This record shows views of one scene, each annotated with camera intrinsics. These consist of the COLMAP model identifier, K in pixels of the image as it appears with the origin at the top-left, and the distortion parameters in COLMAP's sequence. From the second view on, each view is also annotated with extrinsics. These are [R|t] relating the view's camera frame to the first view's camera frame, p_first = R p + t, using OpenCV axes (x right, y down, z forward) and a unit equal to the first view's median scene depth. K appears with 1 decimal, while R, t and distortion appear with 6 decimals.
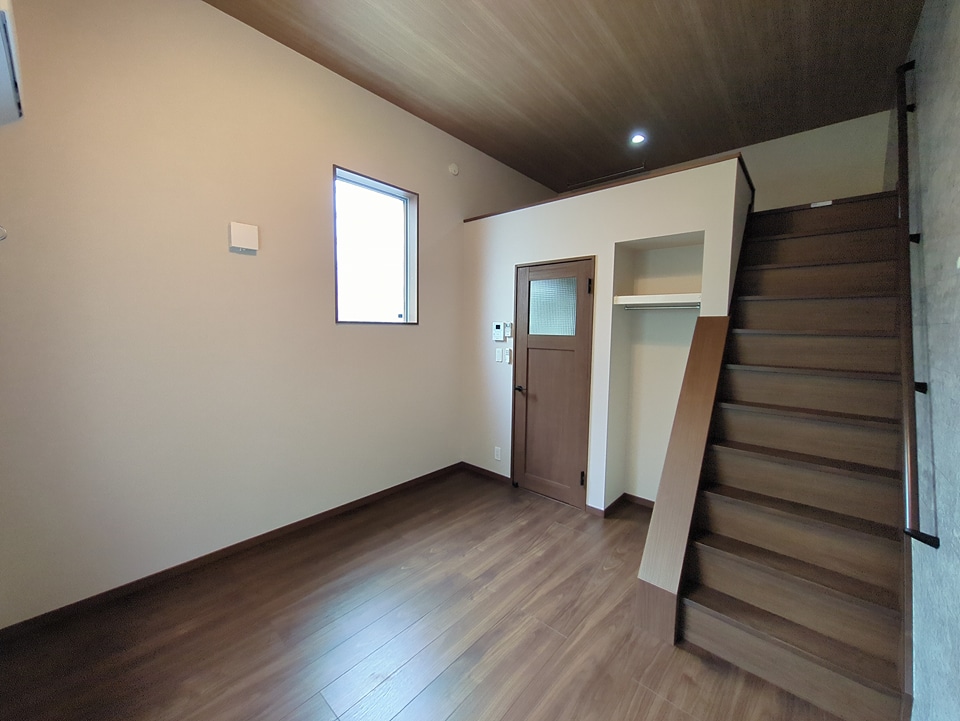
lens RADIAL K [[377.9, 0, 480.0], [0, 377.9, 357.4], [0, 0, 1]] dist [0.000854, 0.000063]
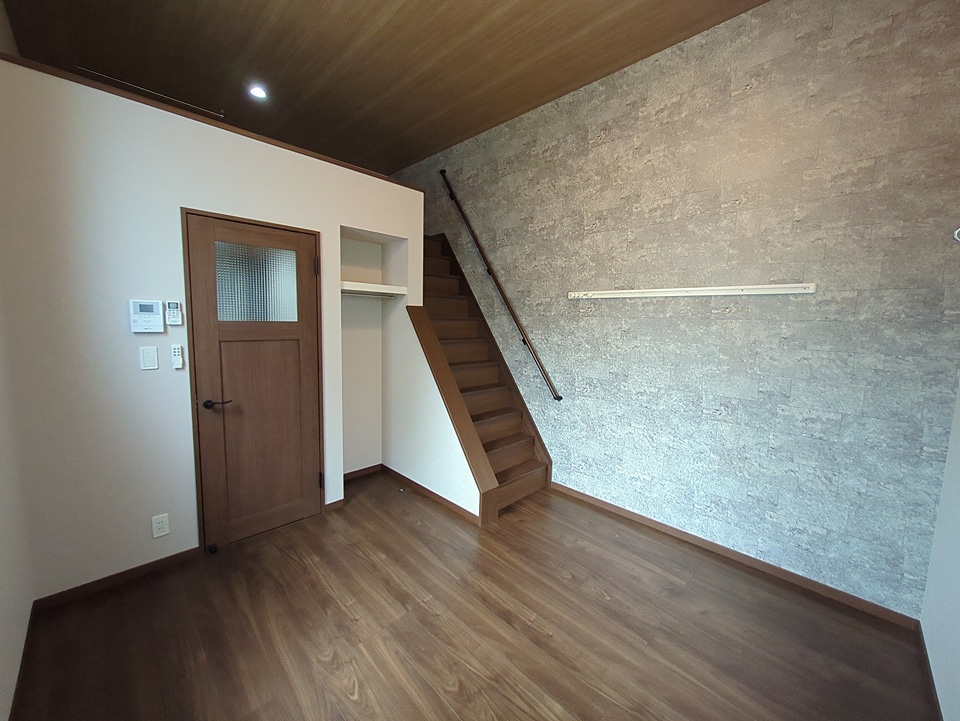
lens RADIAL K [[377.9, 0, 480.0], [0, 377.9, 357.4], [0, 0, 1]] dist [0.000854, 0.000063]
pose [[0.054609, -0.115909, 0.991757, -0.620970], [0.053764, 0.992140, 0.112993, -0.056819], [-0.997059, 0.047150, 0.060412, 0.595766]]
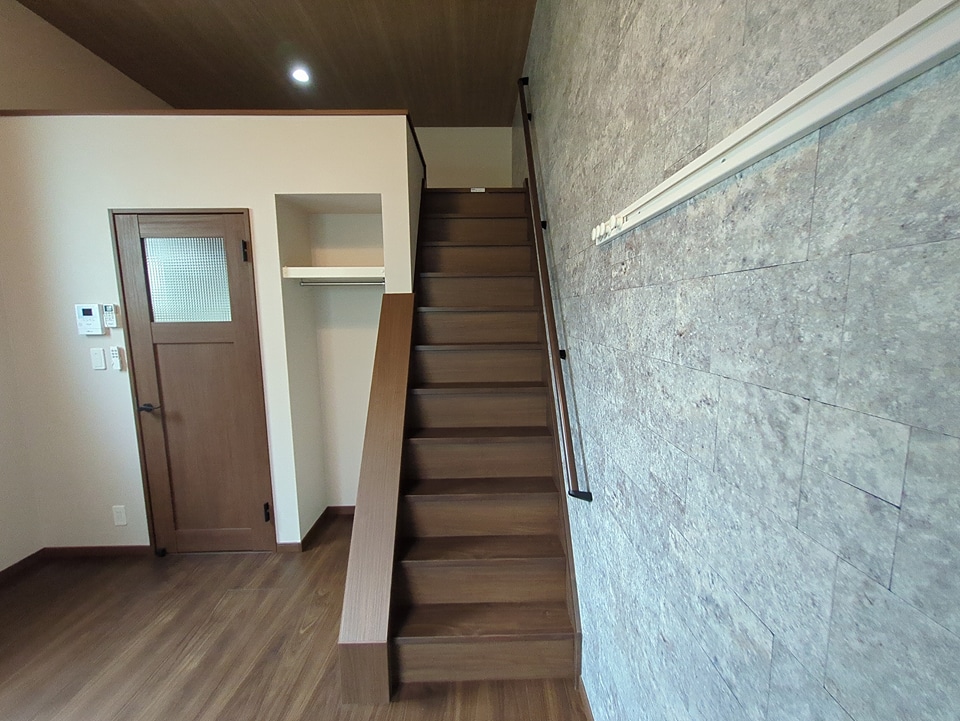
lens RADIAL K [[379.7, 0, 481.6], [0, 379.7, 358.3], [0, 0, 1]] dist [-0.010495, 0.007981]
pose [[0.736080, -0.105453, 0.668630, 0.123655], [0.076425, 0.994421, 0.072700, -0.005207], [-0.672566, -0.002413, 0.740033, 0.173372]]
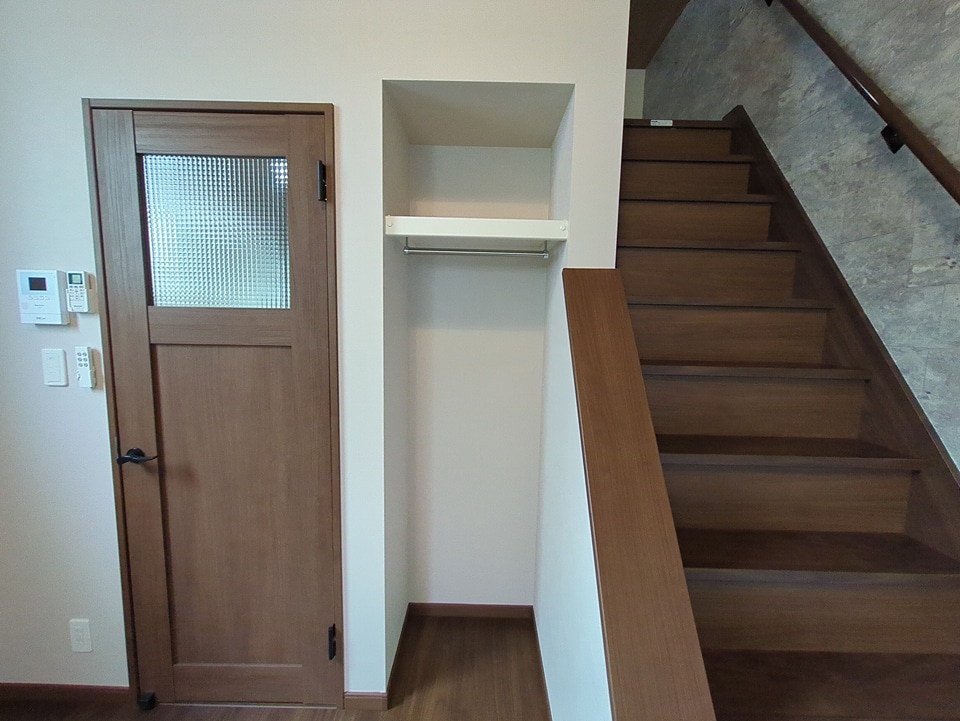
lens RADIAL K [[377.9, 0, 480.0], [0, 377.9, 357.4], [0, 0, 1]] dist [0.000854, 0.000063]
pose [[0.748892, -0.068225, 0.659171, 0.145614], [0.042825, 0.997590, 0.054598, -0.021892], [-0.661307, -0.012659, 0.750008, 0.615876]]
